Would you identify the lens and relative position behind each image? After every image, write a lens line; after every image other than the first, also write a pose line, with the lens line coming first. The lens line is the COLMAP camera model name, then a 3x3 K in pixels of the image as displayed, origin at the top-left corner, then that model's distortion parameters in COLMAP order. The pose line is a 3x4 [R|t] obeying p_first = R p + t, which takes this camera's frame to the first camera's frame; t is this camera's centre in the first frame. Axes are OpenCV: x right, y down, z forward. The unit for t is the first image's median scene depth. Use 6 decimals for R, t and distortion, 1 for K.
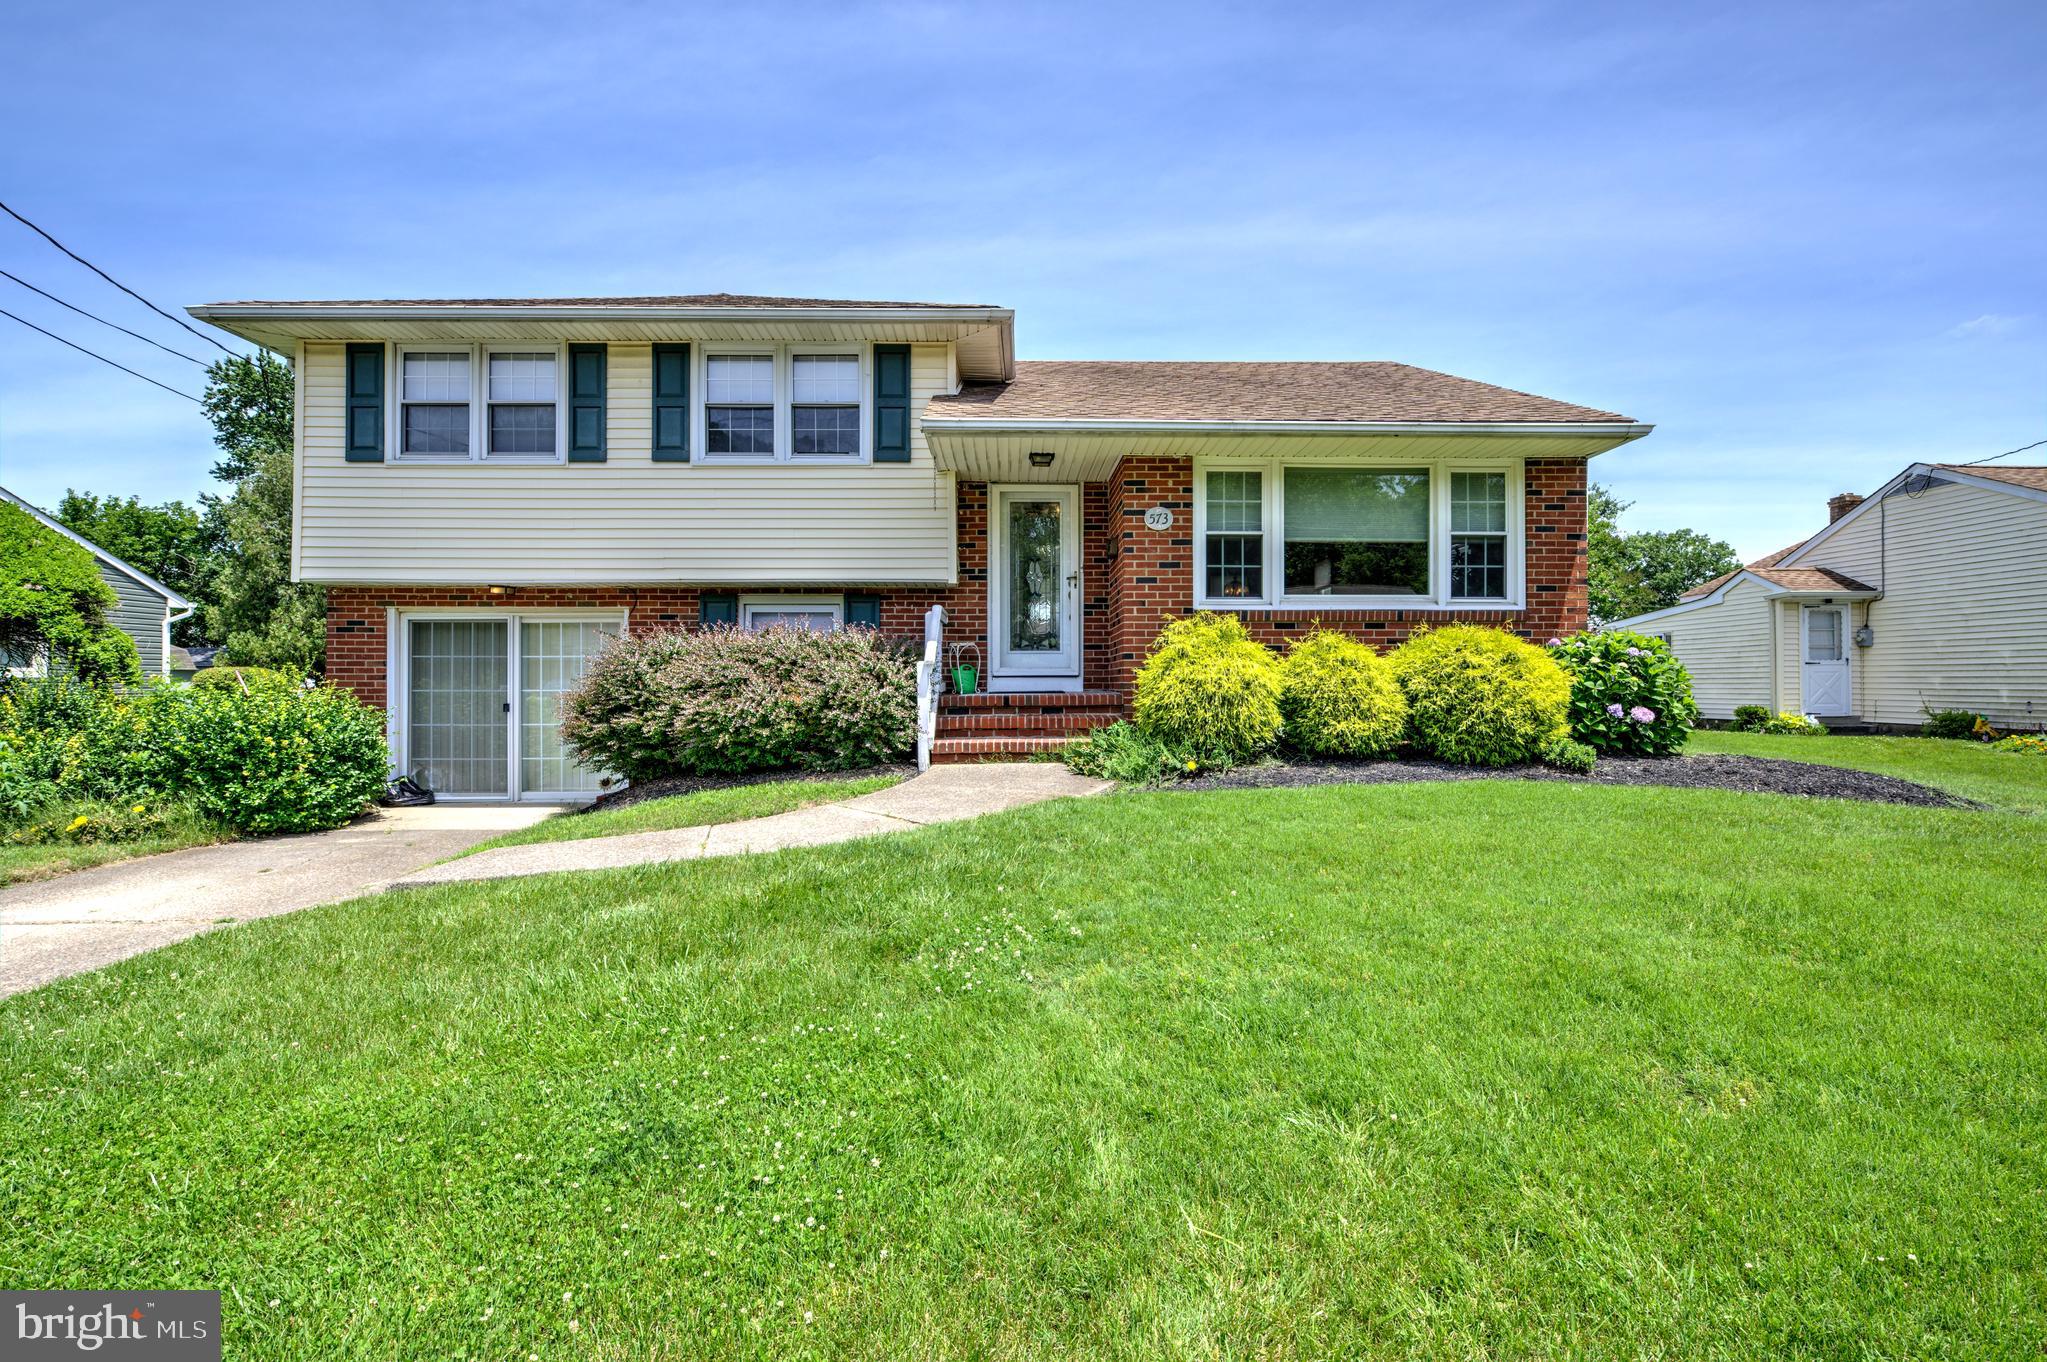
lens RADIAL K [[971.0, 0, 1031.1], [0, 971.0, 679.2], [0, 0, 1]] dist [-0.007815, 0.000743]
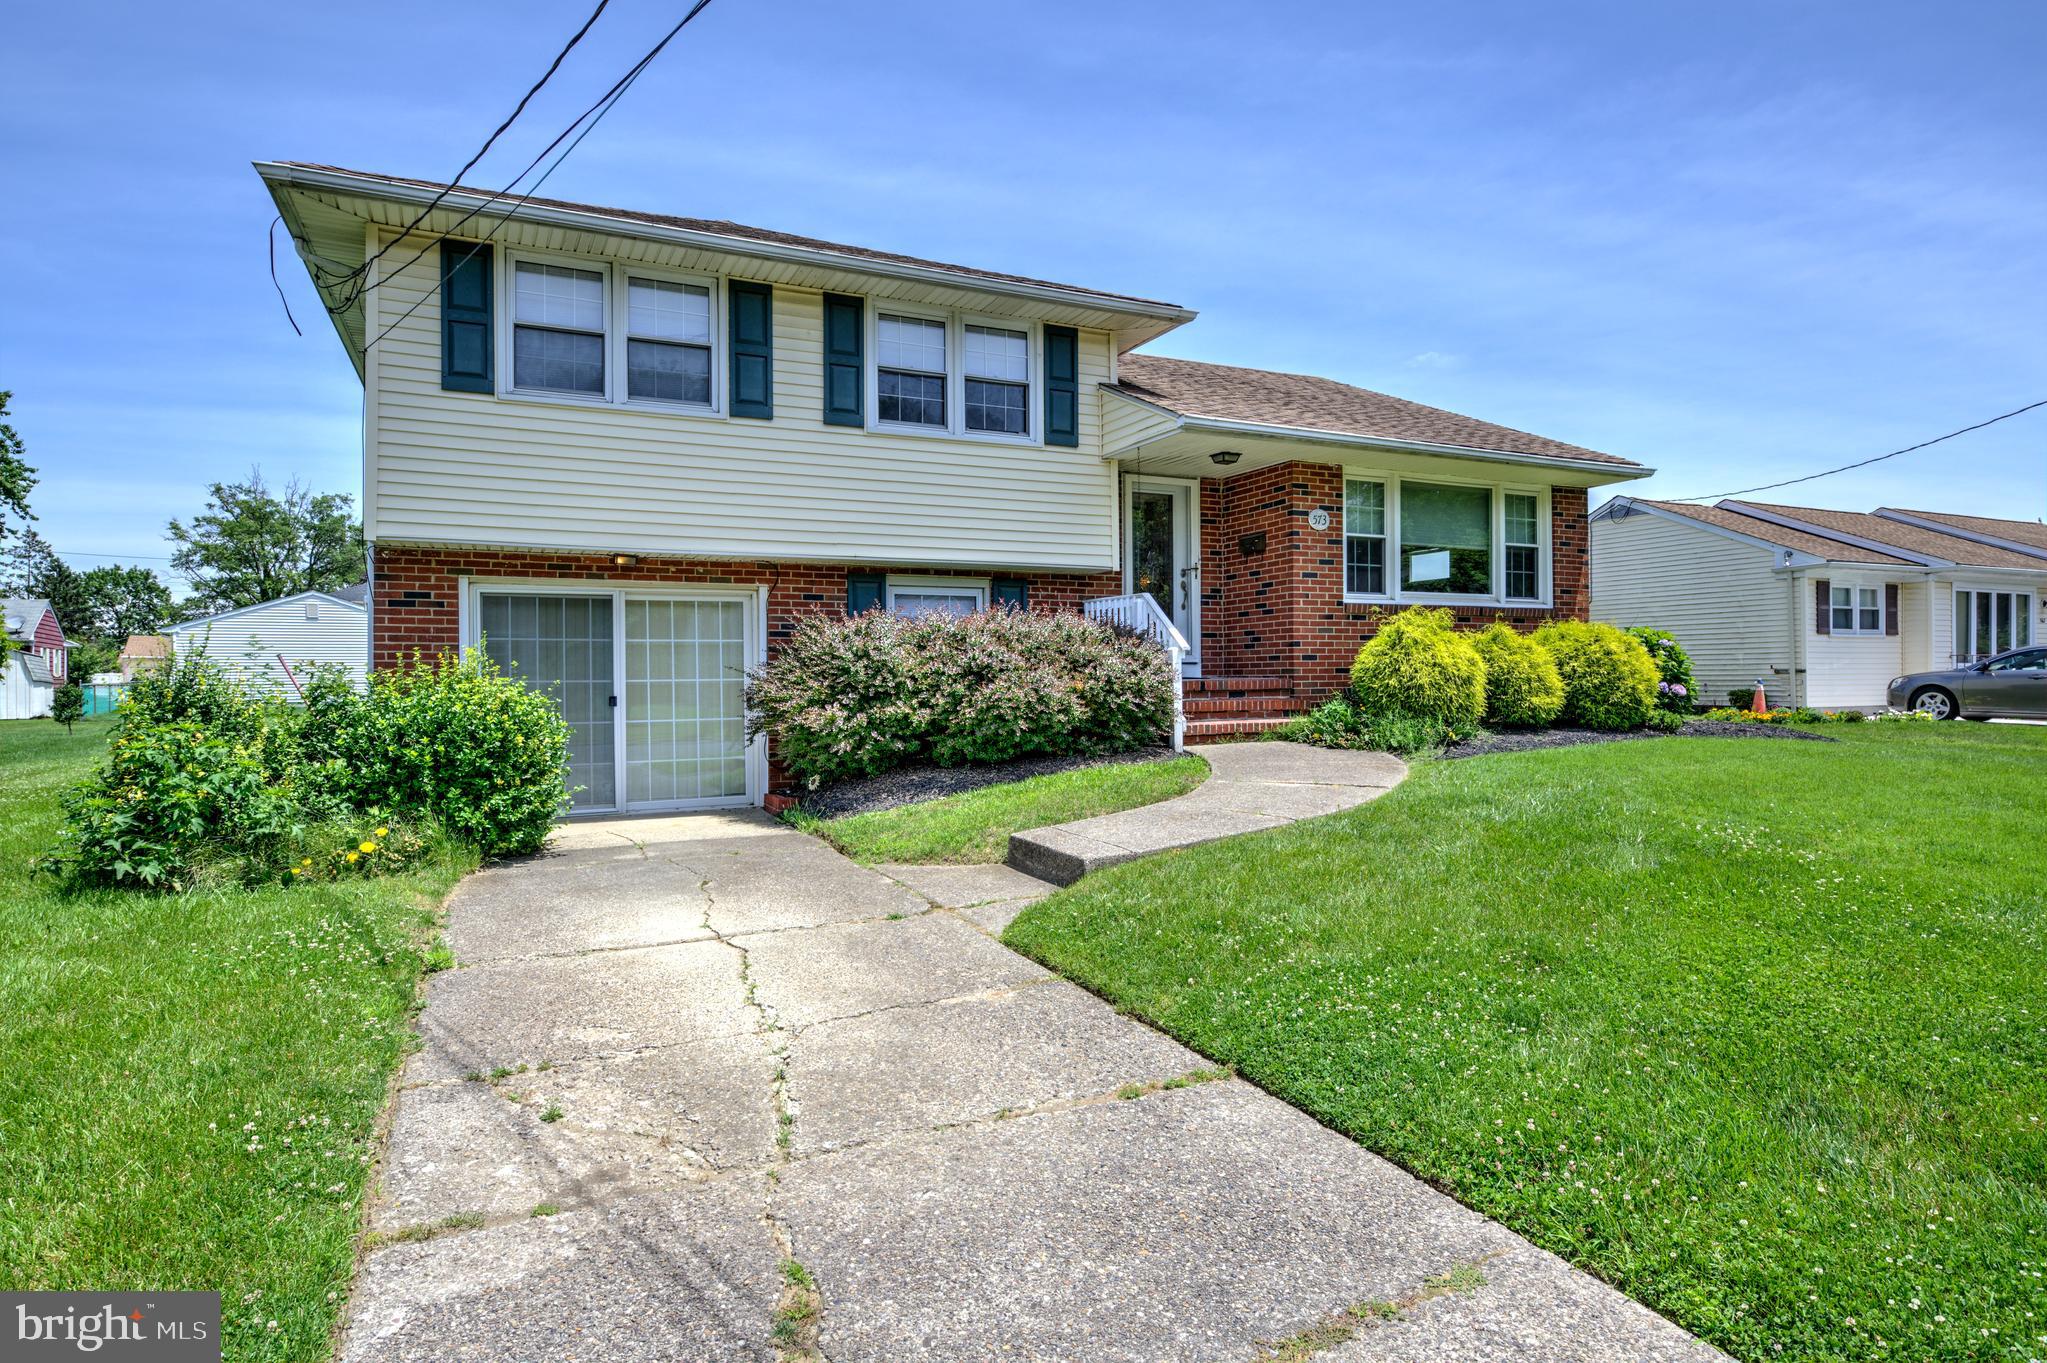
lens RADIAL K [[1125.7, 0, 1035.5], [0, 1125.7, 681.8], [0, 0, 1]] dist [-0.003135, 0.000272]
pose [[0.909538, -0.007566, 0.415551, -0.682437], [0.005102, 0.999962, 0.007040, 0.008547], [-0.415588, -0.004284, 0.909543, -0.033715]]
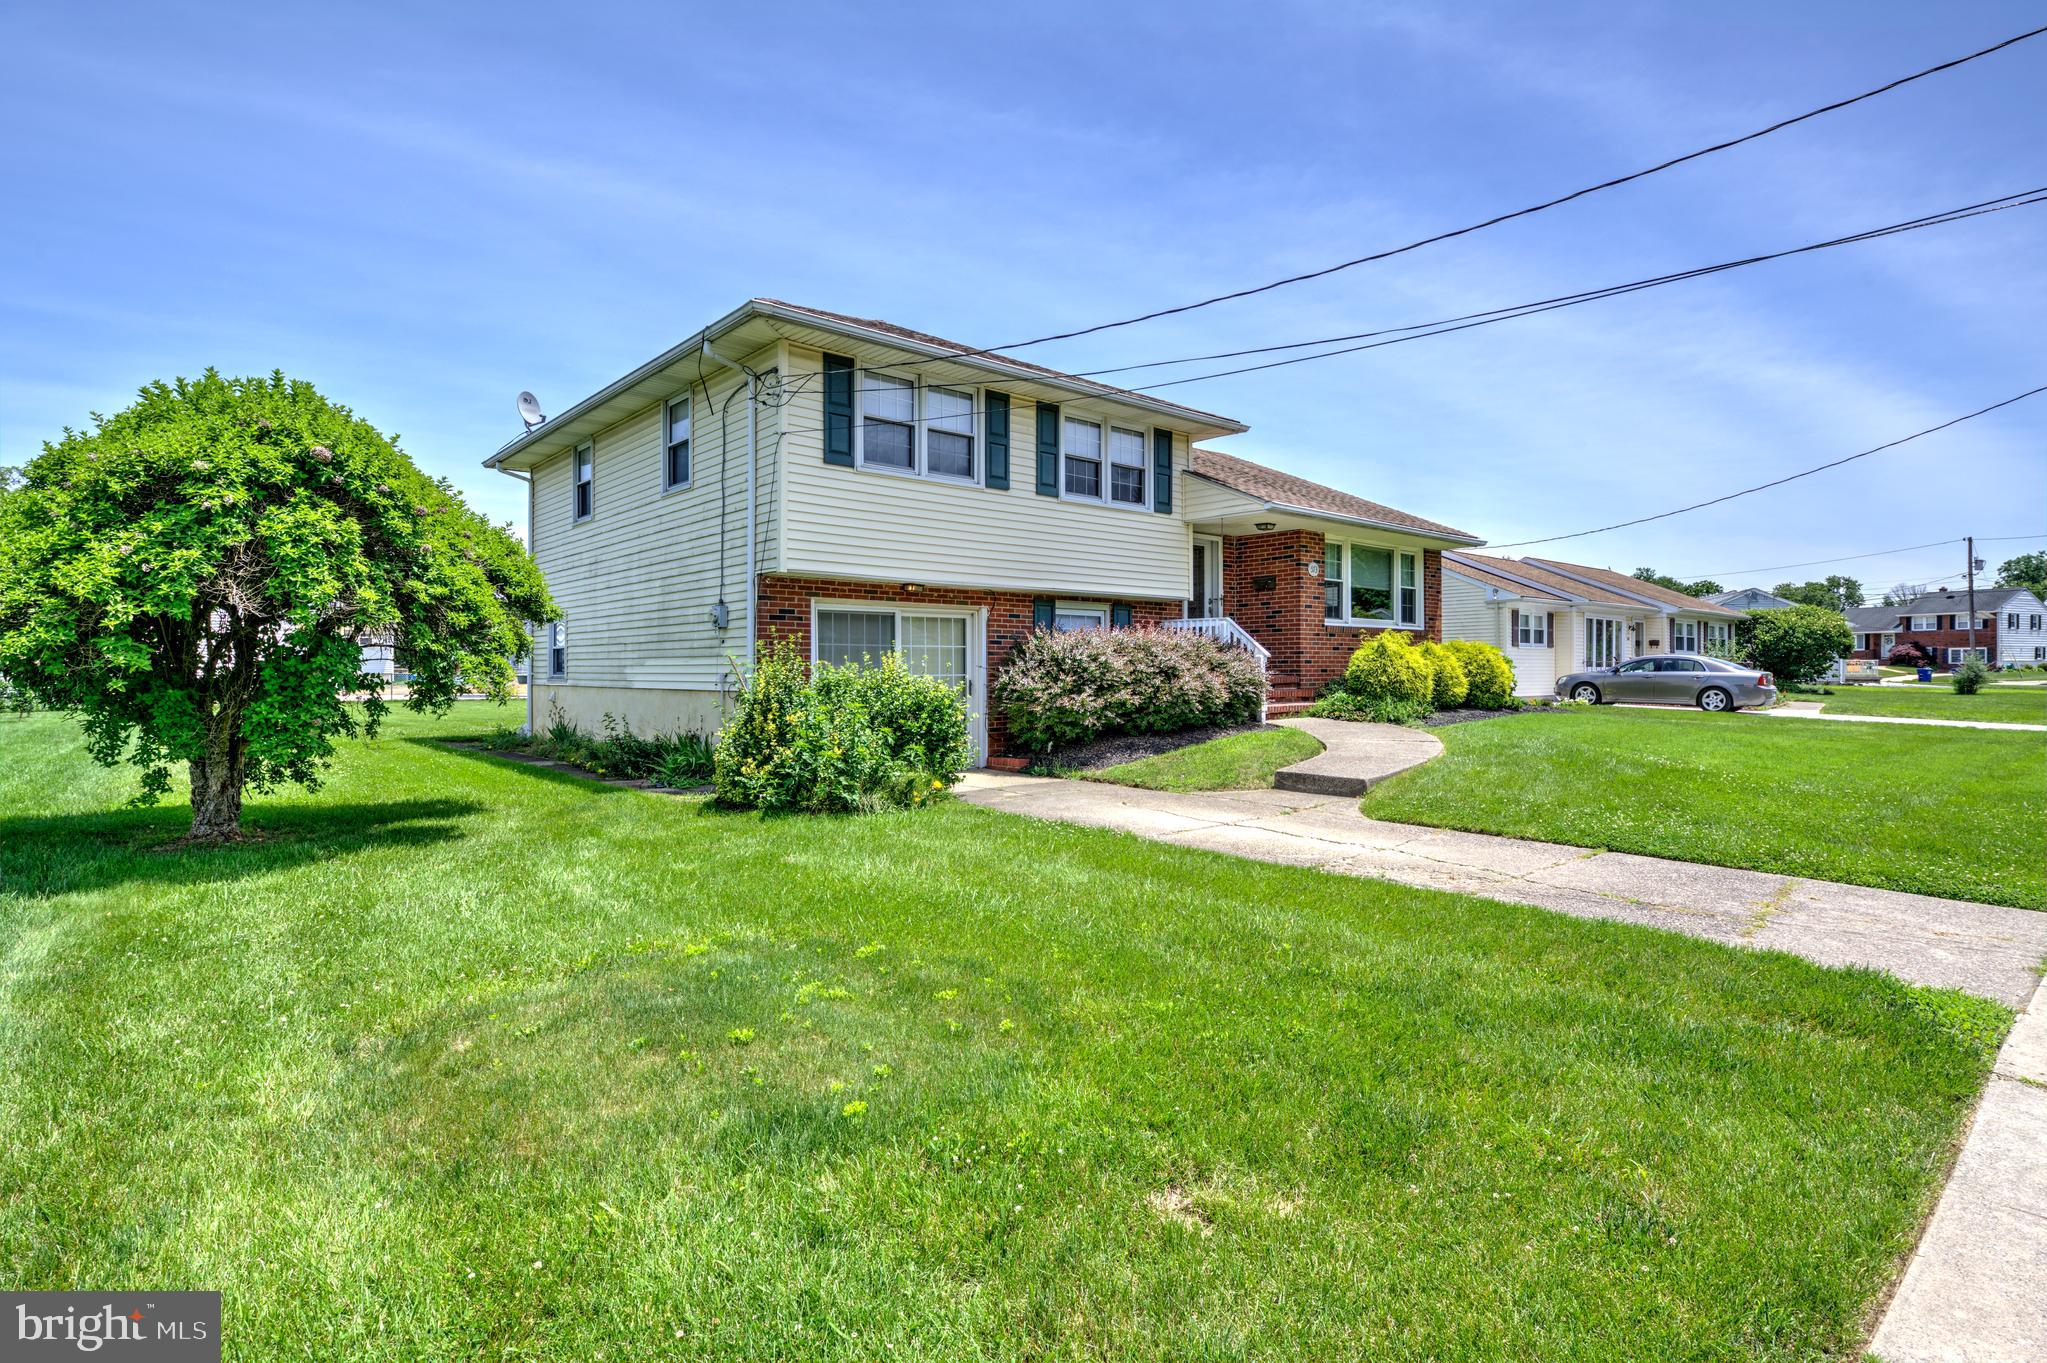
lens RADIAL K [[1039.0, 0, 1039.3], [0, 1039.0, 678.6], [0, 0, 1]] dist [-0.001238, 0.000068]
pose [[0.758737, -0.004954, 0.651378, -1.343497], [-0.000673, 0.999965, 0.008389, 0.005564], [-0.651397, -0.006804, 0.758707, -0.037231]]
